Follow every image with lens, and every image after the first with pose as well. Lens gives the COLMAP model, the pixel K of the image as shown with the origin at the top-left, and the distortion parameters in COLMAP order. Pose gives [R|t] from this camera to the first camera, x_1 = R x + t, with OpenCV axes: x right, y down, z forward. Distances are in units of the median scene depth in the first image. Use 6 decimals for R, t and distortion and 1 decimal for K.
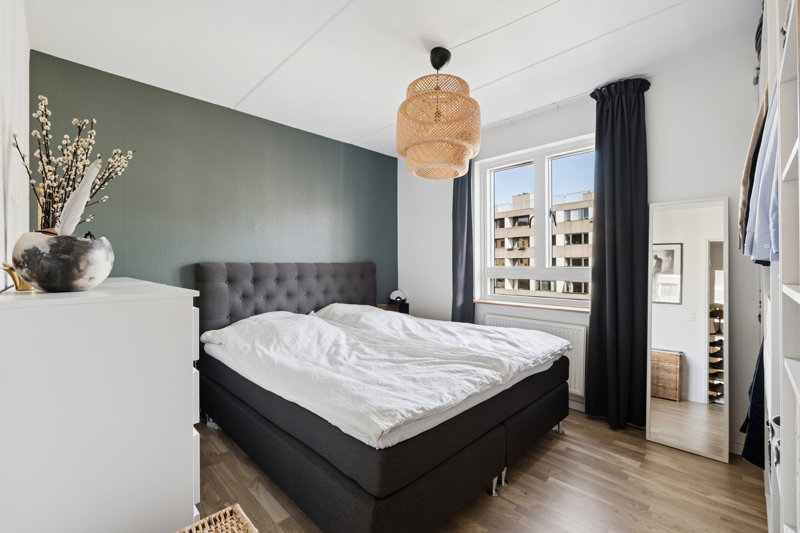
lens RADIAL K [[353.6, 0, 400.0], [0, 353.6, 267.2], [0, 0, 1]] dist [-0.001786, -0.000799]
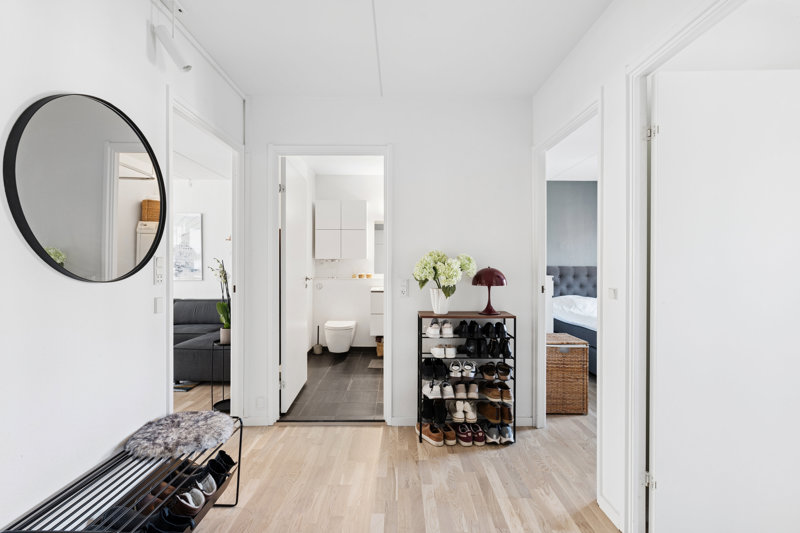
lens RADIAL K [[353.6, 0, 399.8], [0, 353.6, 268.7], [0, 0, 1]] dist [-0.001786, -0.000799]
pose [[0.713484, 0.002550, -0.700667, 0.248427], [-0.004400, 0.999990, -0.000842, 0.004266], [0.700658, 0.003684, 0.713488, -0.808469]]
